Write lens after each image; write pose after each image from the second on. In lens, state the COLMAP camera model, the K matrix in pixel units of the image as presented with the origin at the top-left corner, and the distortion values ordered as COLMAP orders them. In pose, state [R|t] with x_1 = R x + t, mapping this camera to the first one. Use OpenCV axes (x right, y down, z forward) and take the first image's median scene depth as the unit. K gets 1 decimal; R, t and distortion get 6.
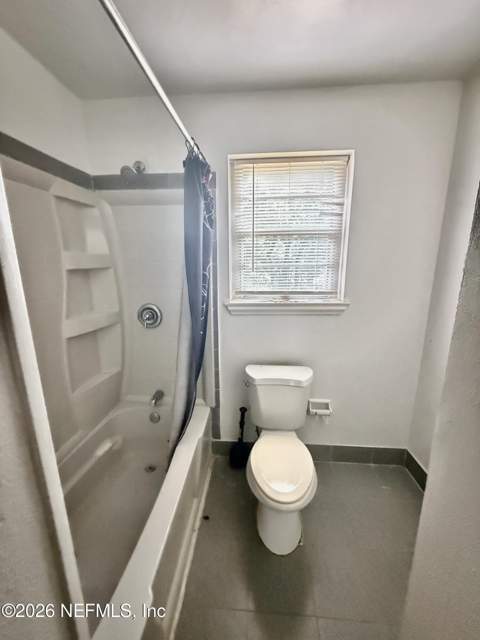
lens RADIAL K [[258.2, 0, 239.5], [0, 258.2, 318.3], [0, 0, 1]] dist [0.001893, -0.000149]
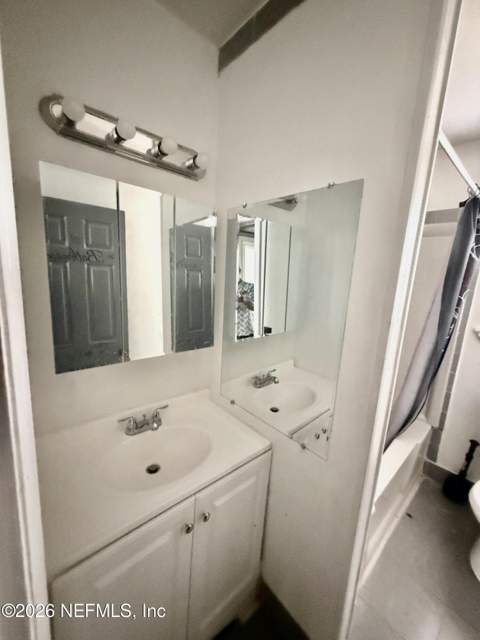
lens RADIAL K [[258.2, 0, 239.1], [0, 258.2, 319.9], [0, 0, 1]] dist [0.001893, -0.000149]
pose [[0.710559, 0.168754, -0.683101, -0.027264], [-0.210616, 0.977313, 0.022354, 0.073782], [0.671376, 0.127988, 0.729981, -0.339531]]
